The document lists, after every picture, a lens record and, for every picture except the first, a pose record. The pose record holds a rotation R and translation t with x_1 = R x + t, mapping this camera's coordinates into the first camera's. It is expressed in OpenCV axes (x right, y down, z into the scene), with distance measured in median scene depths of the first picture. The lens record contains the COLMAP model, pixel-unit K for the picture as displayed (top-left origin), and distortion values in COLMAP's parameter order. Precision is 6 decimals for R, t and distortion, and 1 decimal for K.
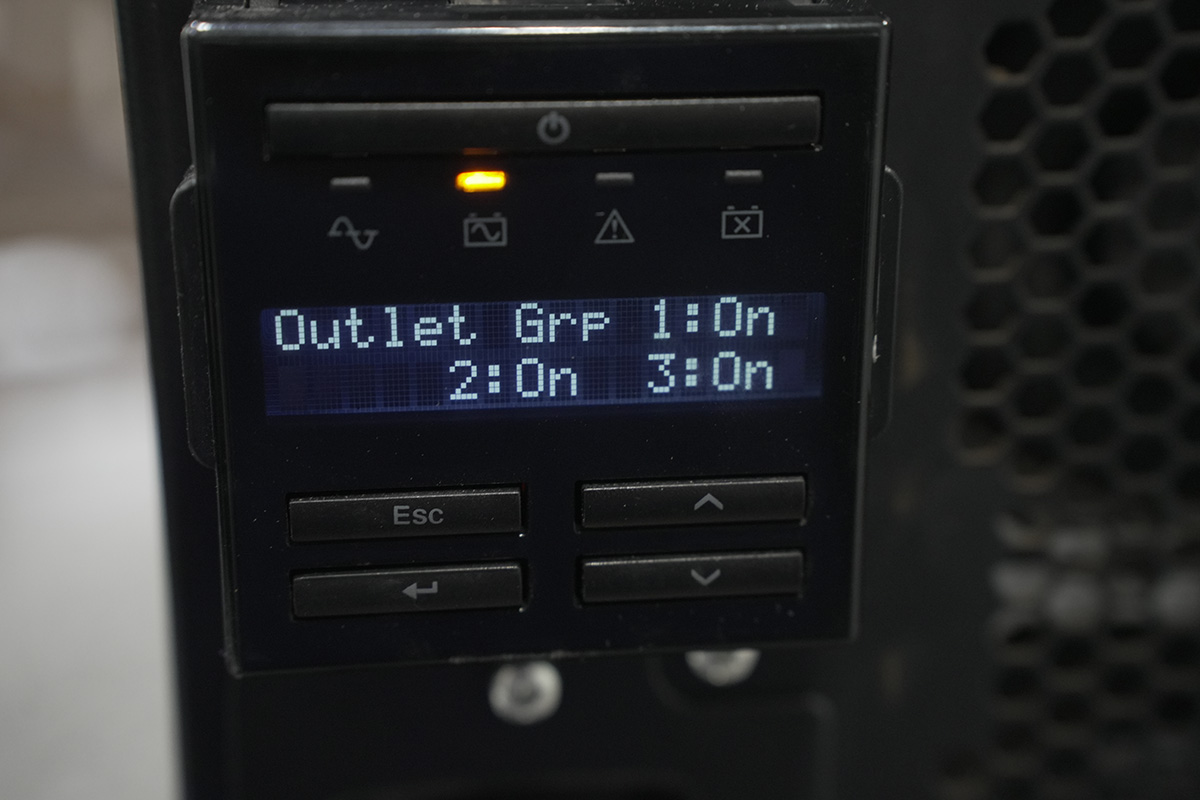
lens RADIAL K [[1912.7, 0, 600.0], [0, 1912.7, 400.0], [0, 0, 1]] dist [0.291565, 0.119845]
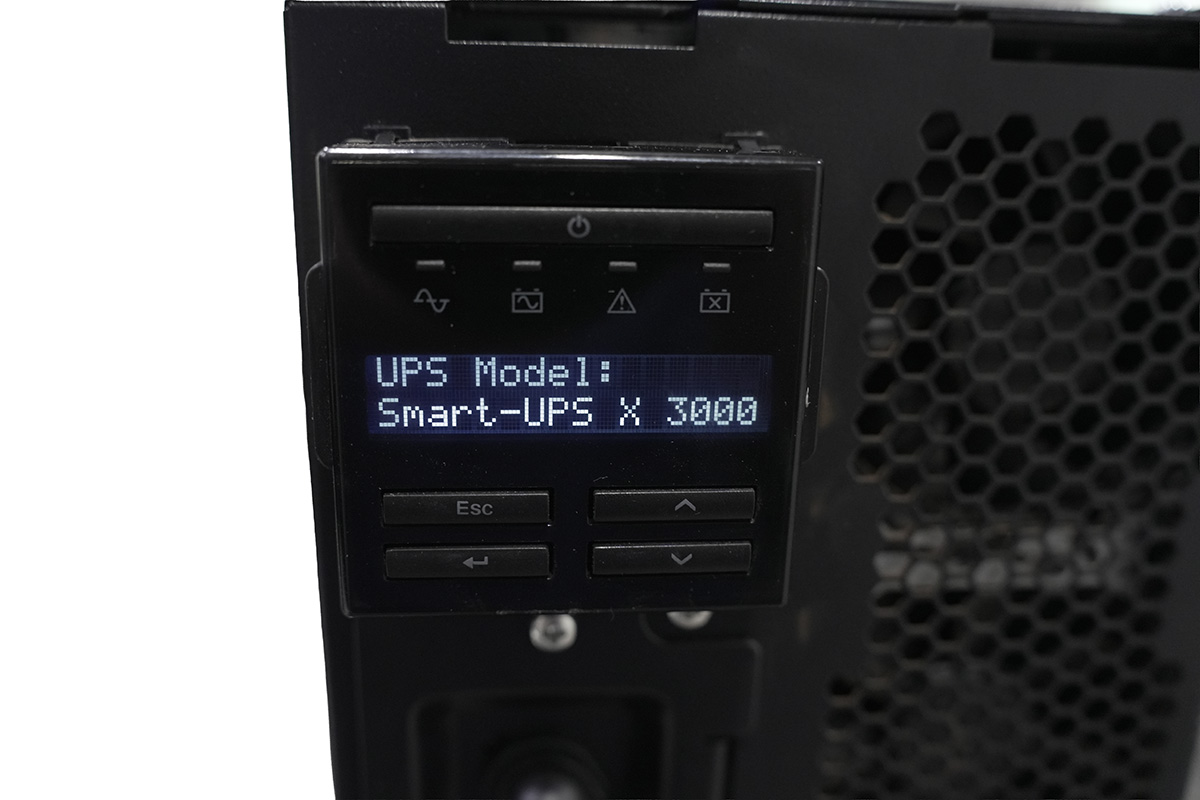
lens RADIAL K [[940.9, 0, 600.0], [0, 940.9, 400.0], [0, 0, 1]] dist [-0.050026, 0.004224]
pose [[0.999349, 0.026533, -0.024462, 0.009977], [-0.027899, 0.997968, -0.057282, 0.018498], [0.022893, 0.057928, 0.998058, 0.324210]]
